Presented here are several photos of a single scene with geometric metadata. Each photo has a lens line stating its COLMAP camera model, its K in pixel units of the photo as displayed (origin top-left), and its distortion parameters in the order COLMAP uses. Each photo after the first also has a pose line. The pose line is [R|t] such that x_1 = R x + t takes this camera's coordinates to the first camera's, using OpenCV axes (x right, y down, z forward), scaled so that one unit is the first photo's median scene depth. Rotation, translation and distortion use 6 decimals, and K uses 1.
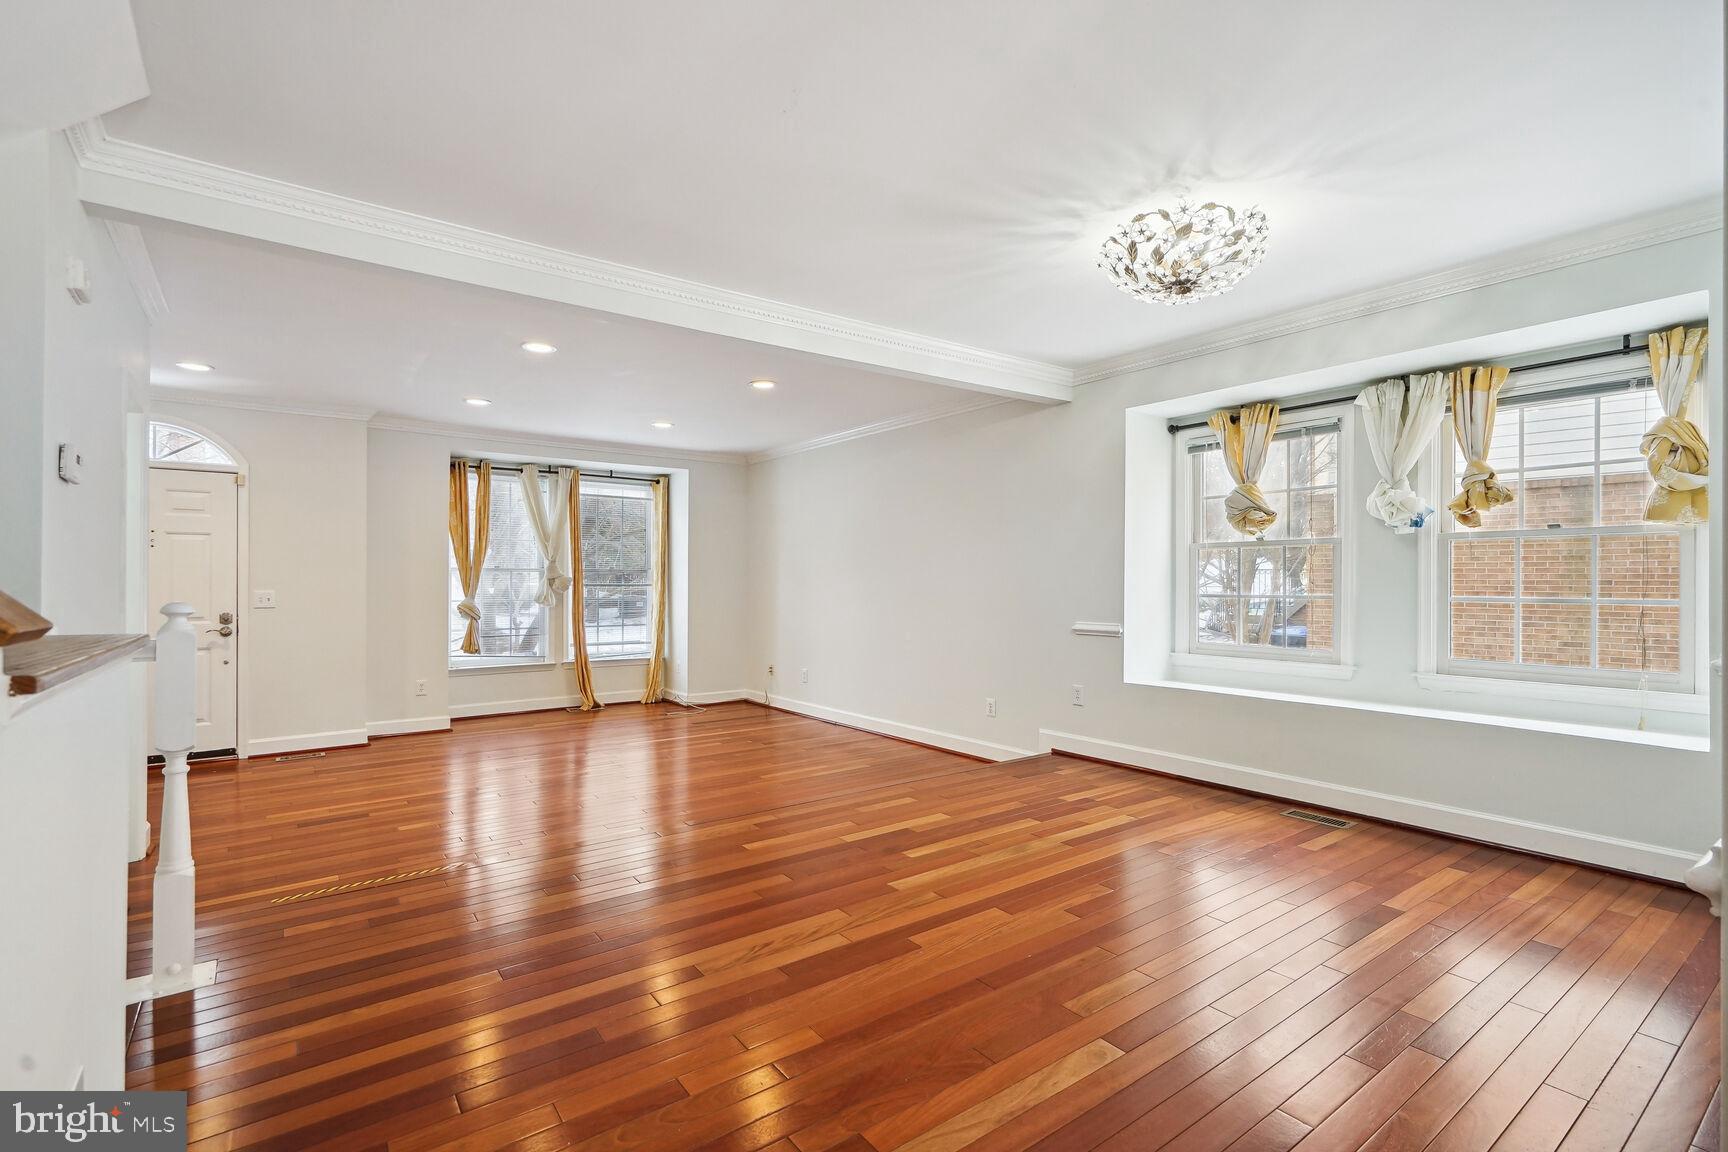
lens RADIAL K [[787.3, 0, 861.0], [0, 787.3, 579.1], [0, 0, 1]] dist [-0.000605, 0.001010]
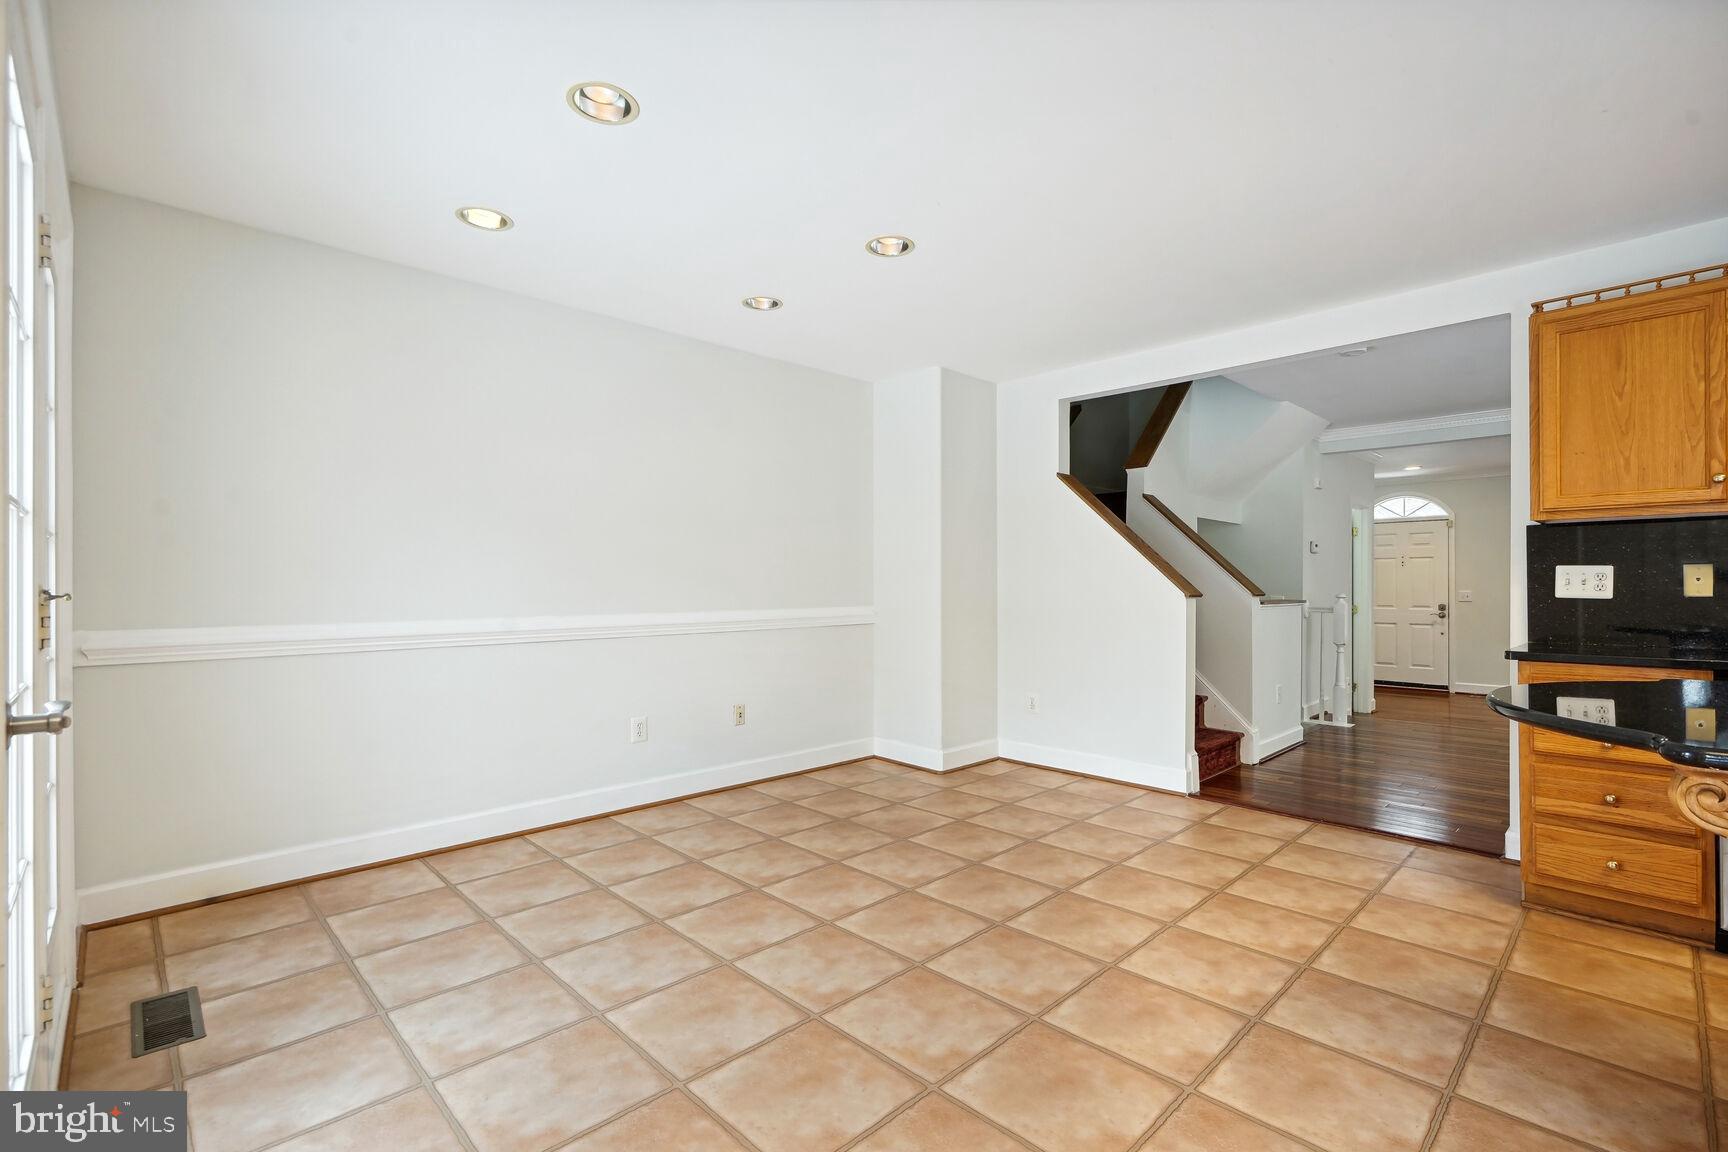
lens RADIAL K [[776.6, 0, 862.9], [0, 776.6, 585.9], [0, 0, 1]] dist [0.002405, 0.000970]
pose [[0.130091, -0.001130, -0.991501, 0.490273], [0.003890, 0.999992, -0.000629, 0.000799], [0.991494, -0.003775, 0.130094, -0.317565]]
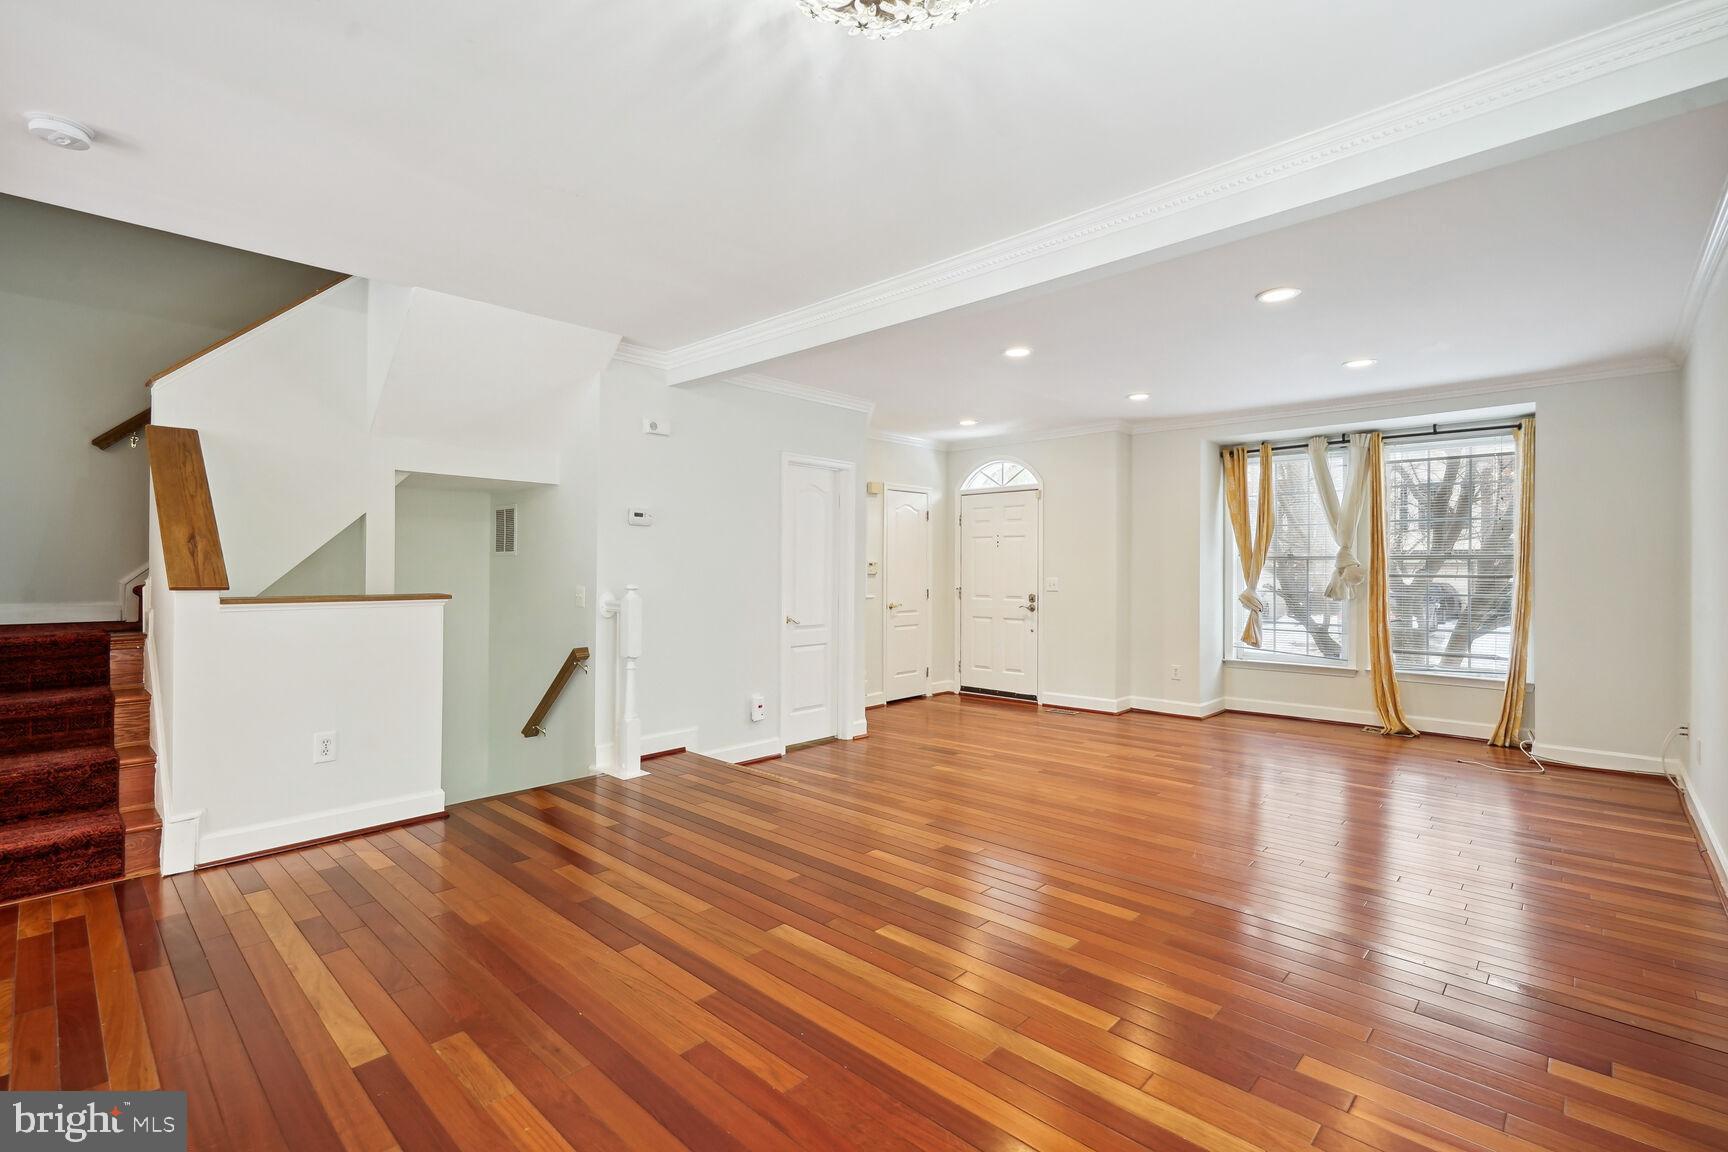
lens RADIAL K [[784.1, 0, 868.5], [0, 784.1, 550.7], [0, 0, 1]] dist [-0.002056, -0.000177]
pose [[0.184047, -0.021918, -0.982673, 0.338020], [0.001678, 0.999757, -0.021985, -0.001220], [0.982916, 0.002398, 0.184039, 0.348446]]
